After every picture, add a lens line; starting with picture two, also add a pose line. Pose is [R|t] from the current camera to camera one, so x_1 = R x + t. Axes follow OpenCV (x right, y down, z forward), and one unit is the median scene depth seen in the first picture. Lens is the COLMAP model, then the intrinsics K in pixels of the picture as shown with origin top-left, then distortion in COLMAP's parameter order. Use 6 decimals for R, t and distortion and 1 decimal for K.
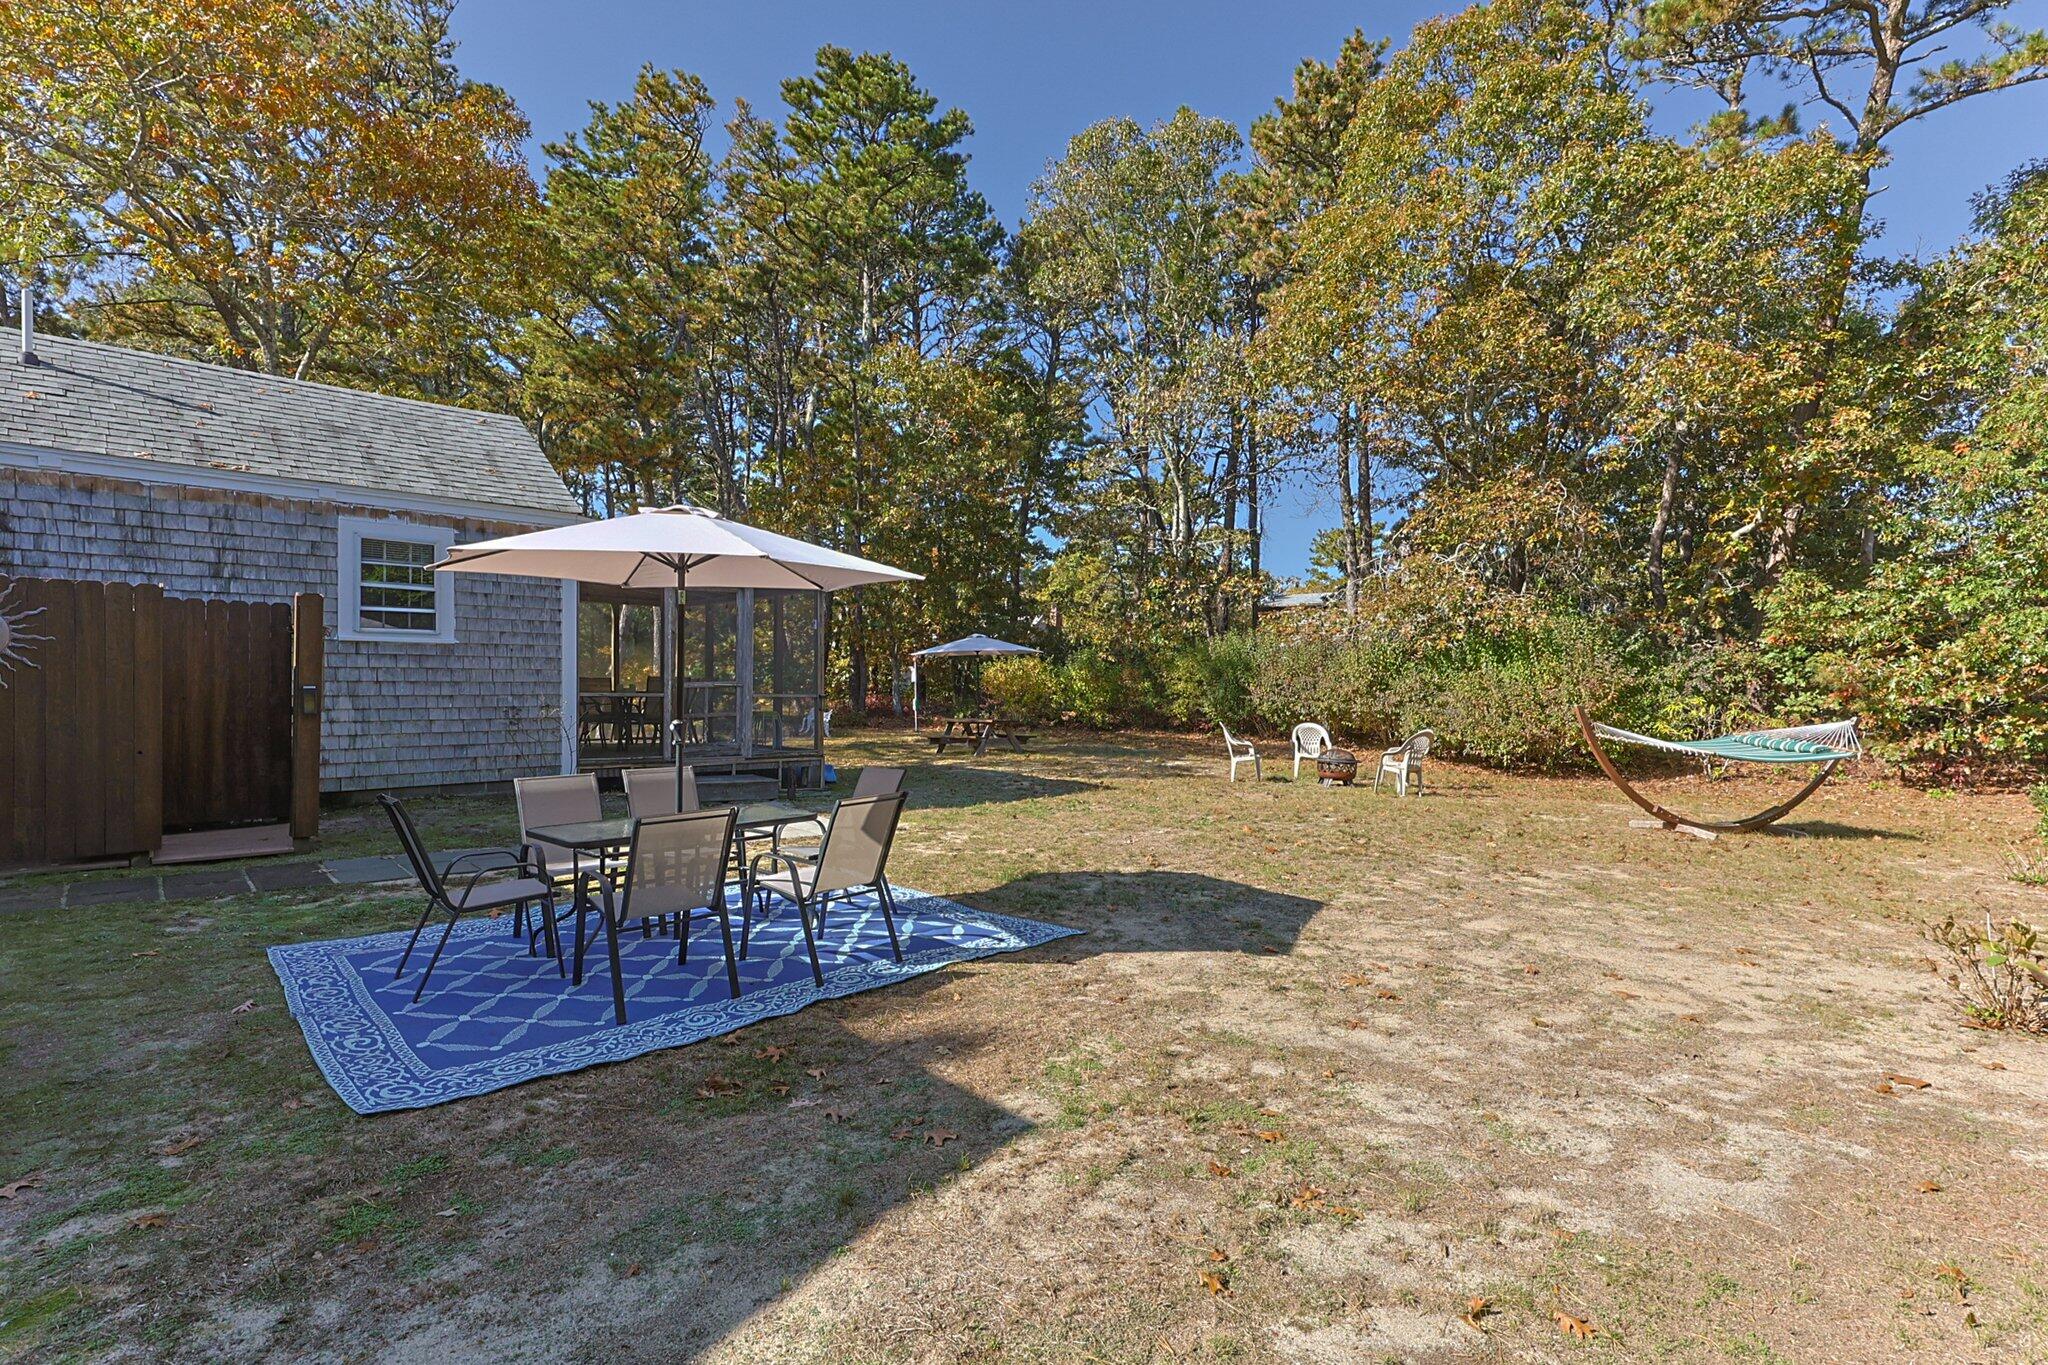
lens RADIAL K [[1001.5, 0, 1017.6], [0, 1001.5, 698.4], [0, 0, 1]] dist [0.021866, 0.000487]
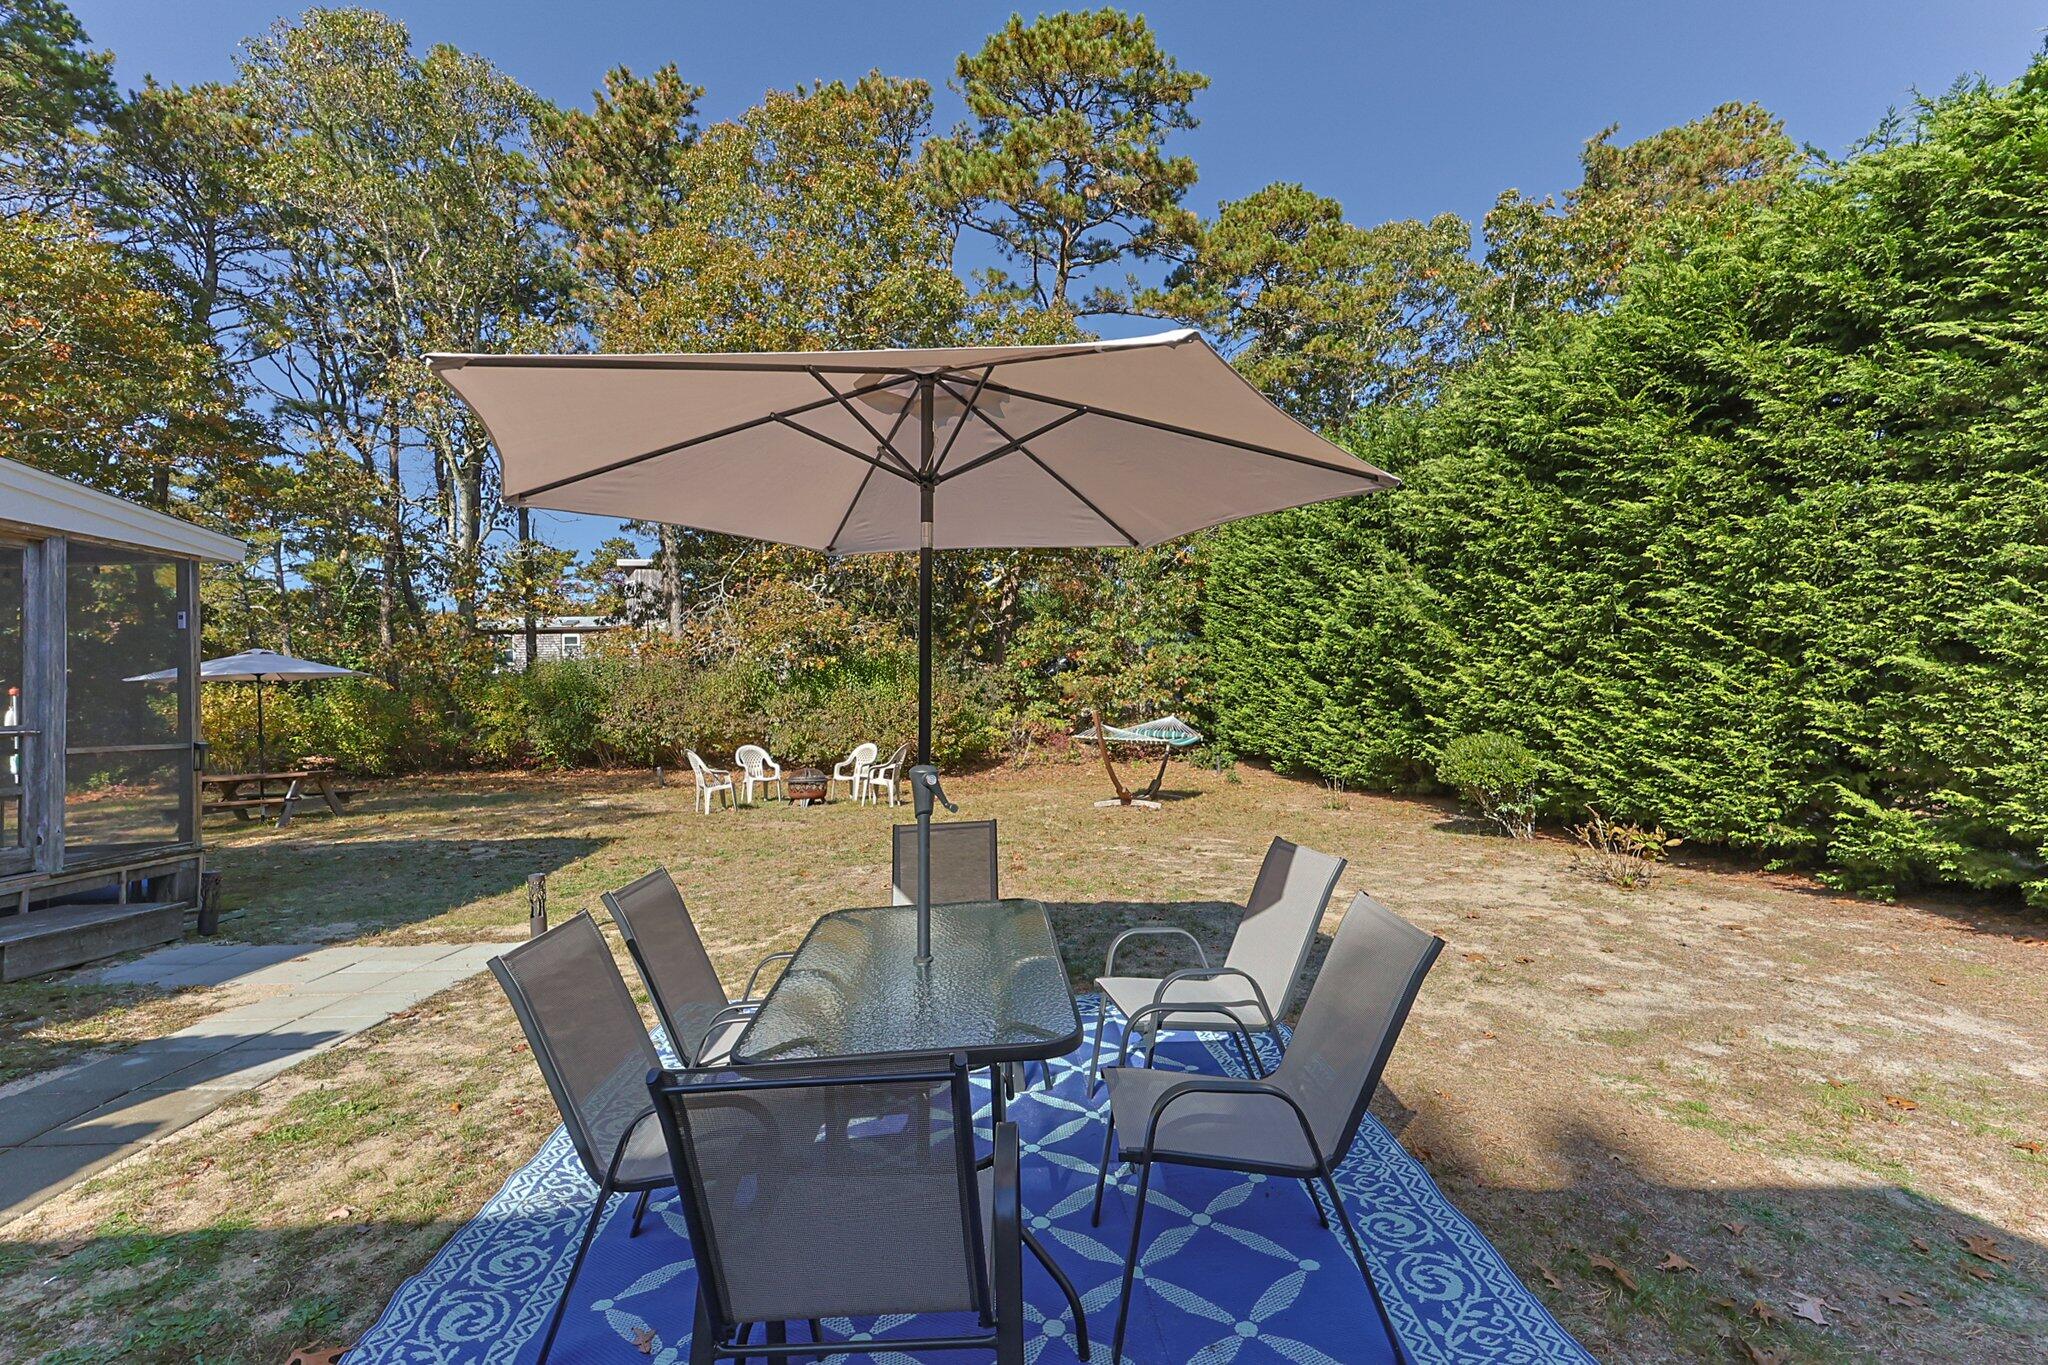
lens RADIAL K [[935.0, 0, 1012.5], [0, 935.0, 672.8], [0, 0, 1]] dist [0.025680, 0.001313]
pose [[0.647287, -0.002732, 0.762242, -0.432993], [0.045304, 0.998364, -0.034894, -0.004866], [-0.760899, 0.057119, 0.646351, 0.409103]]
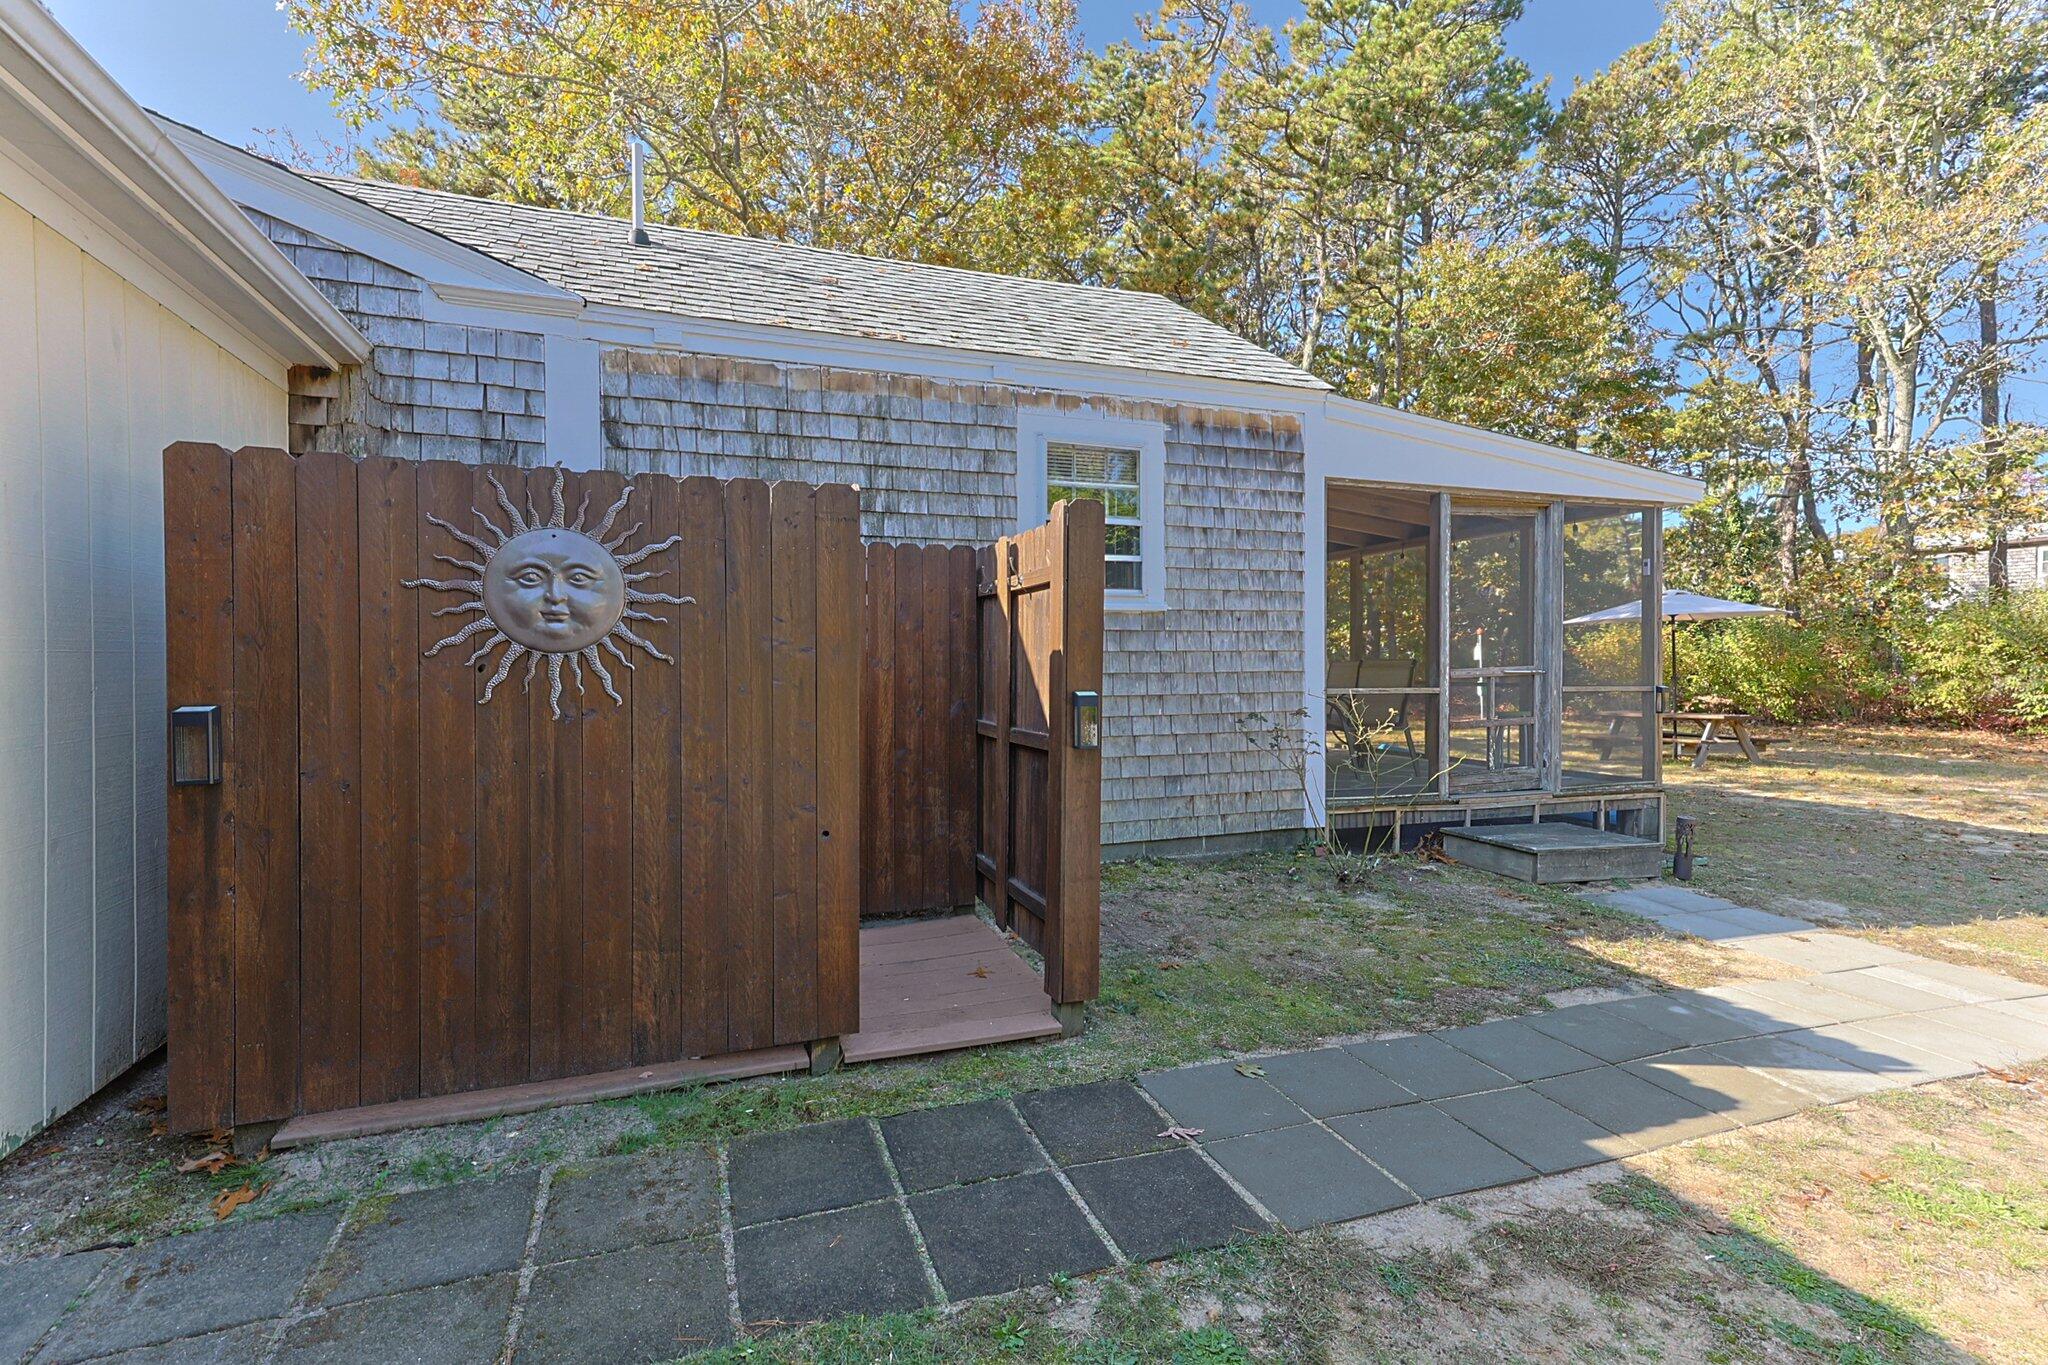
lens RADIAL K [[935.0, 0, 1011.5], [0, 935.0, 674.3], [0, 0, 1]] dist [0.025680, 0.001313]
pose [[0.928173, -0.007964, -0.372063, -0.477274], [0.007365, 0.999968, -0.003032, -0.016159], [0.372075, 0.000074, 0.928203, 0.481293]]
